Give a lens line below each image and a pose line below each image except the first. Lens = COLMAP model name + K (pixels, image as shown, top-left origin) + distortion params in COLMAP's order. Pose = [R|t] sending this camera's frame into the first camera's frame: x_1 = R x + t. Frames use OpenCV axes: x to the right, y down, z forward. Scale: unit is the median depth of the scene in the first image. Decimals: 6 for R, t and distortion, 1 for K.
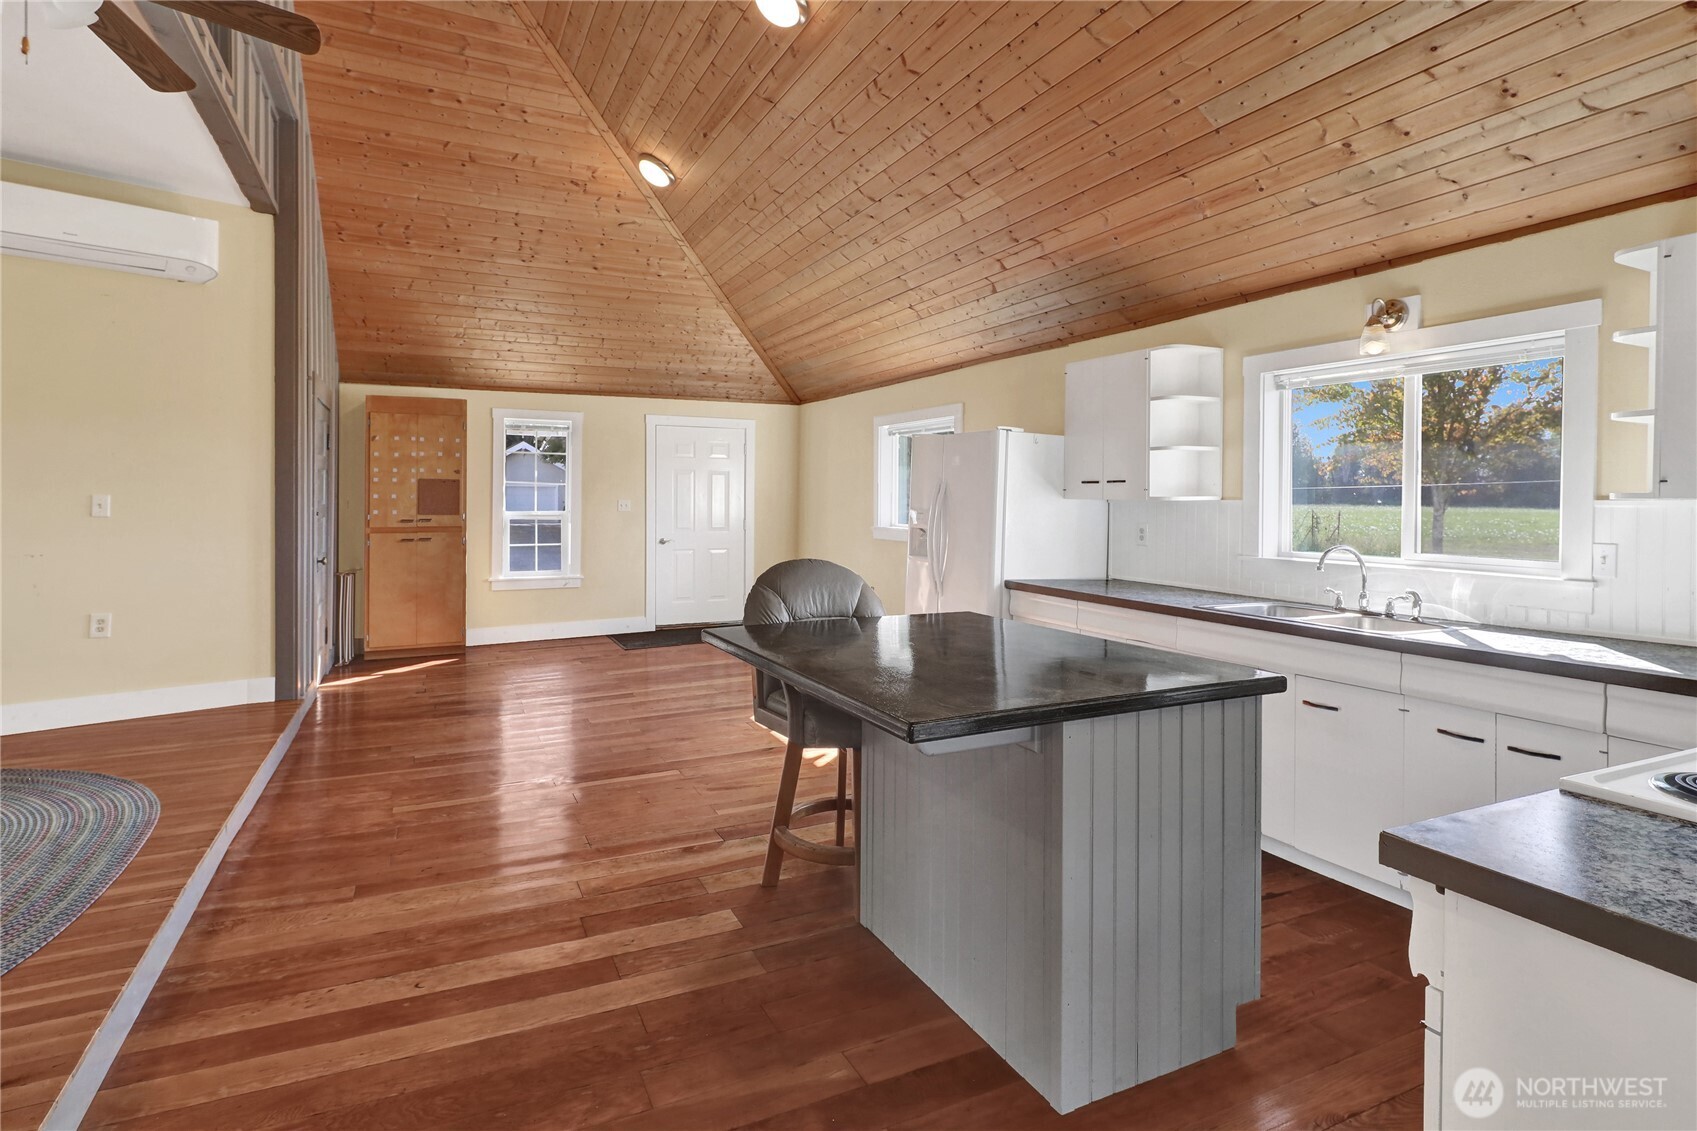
lens RADIAL K [[854.2, 0, 864.4], [0, 854.2, 497.8], [0, 0, 1]] dist [0.011109, -0.006182]
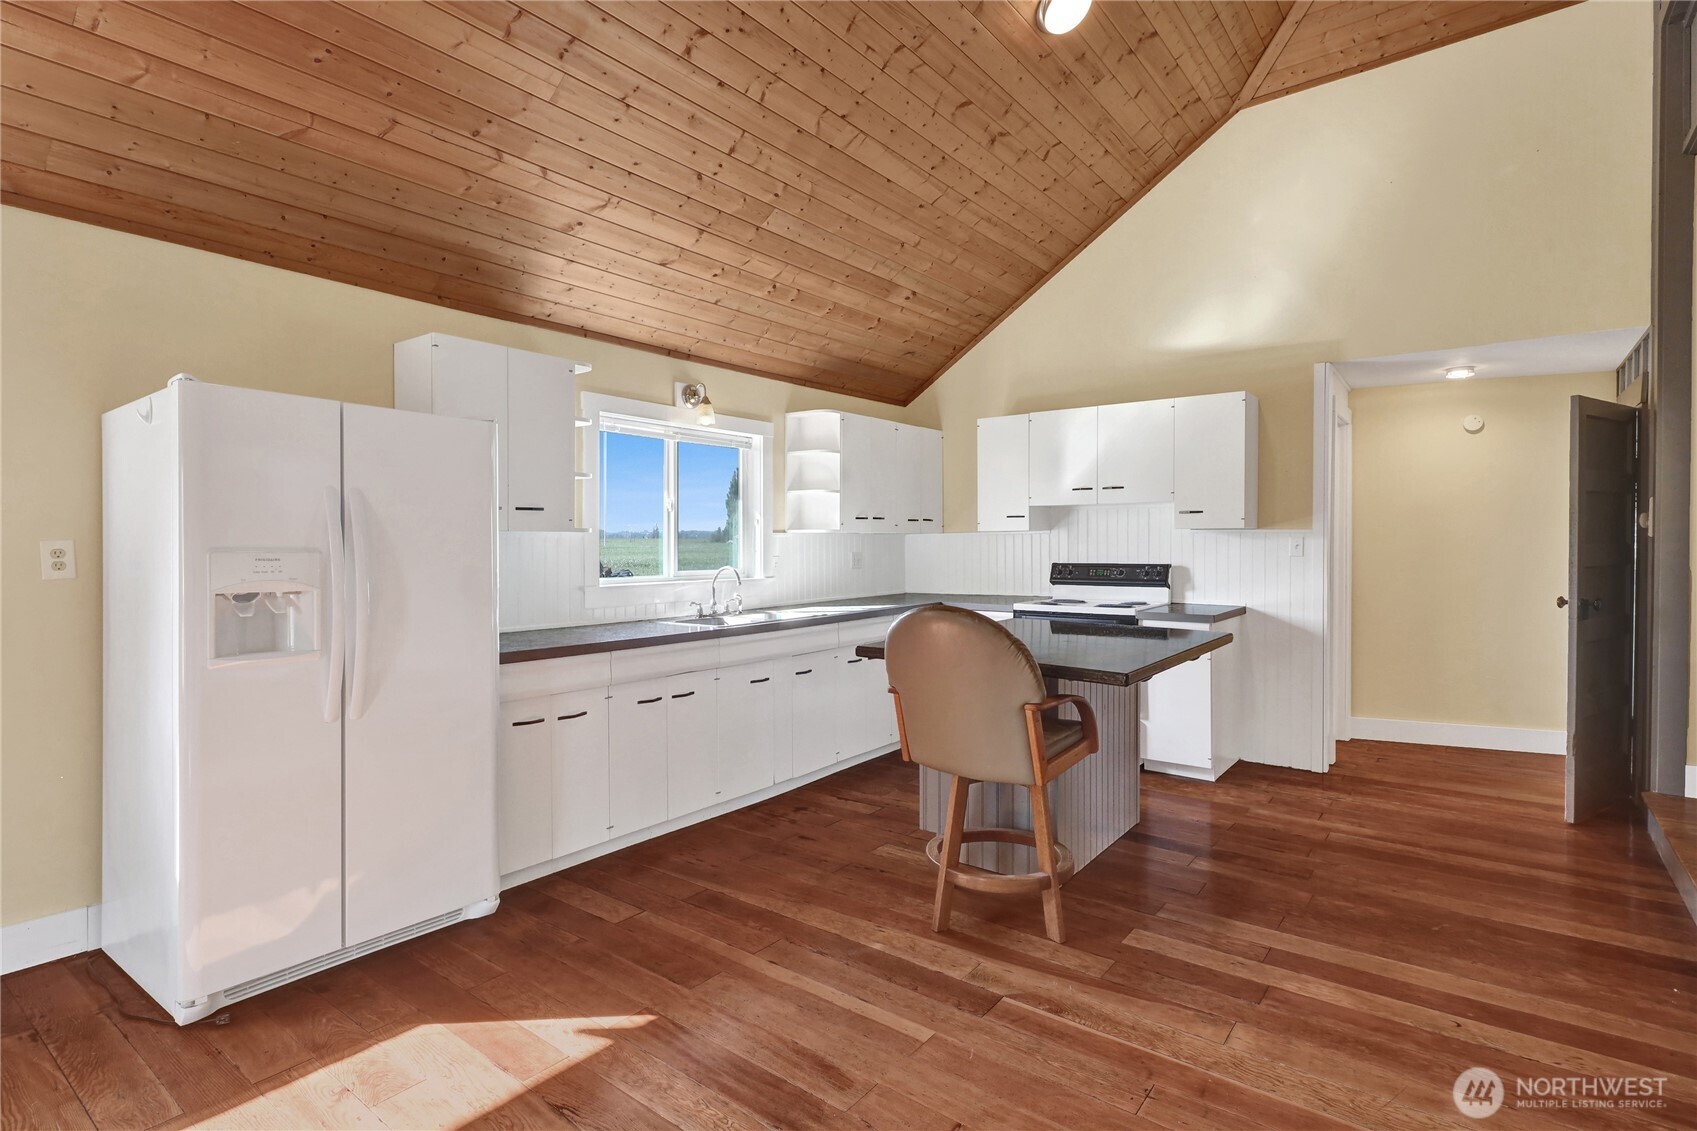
lens RADIAL K [[854.2, 0, 848.7], [0, 854.2, 552.3], [0, 0, 1]] dist [0.011109, -0.006182]
pose [[-0.438012, -0.027026, 0.898563, -0.970824], [-0.010591, 0.999634, 0.024903, -0.002073], [-0.898907, 0.001391, -0.438138, 1.842567]]
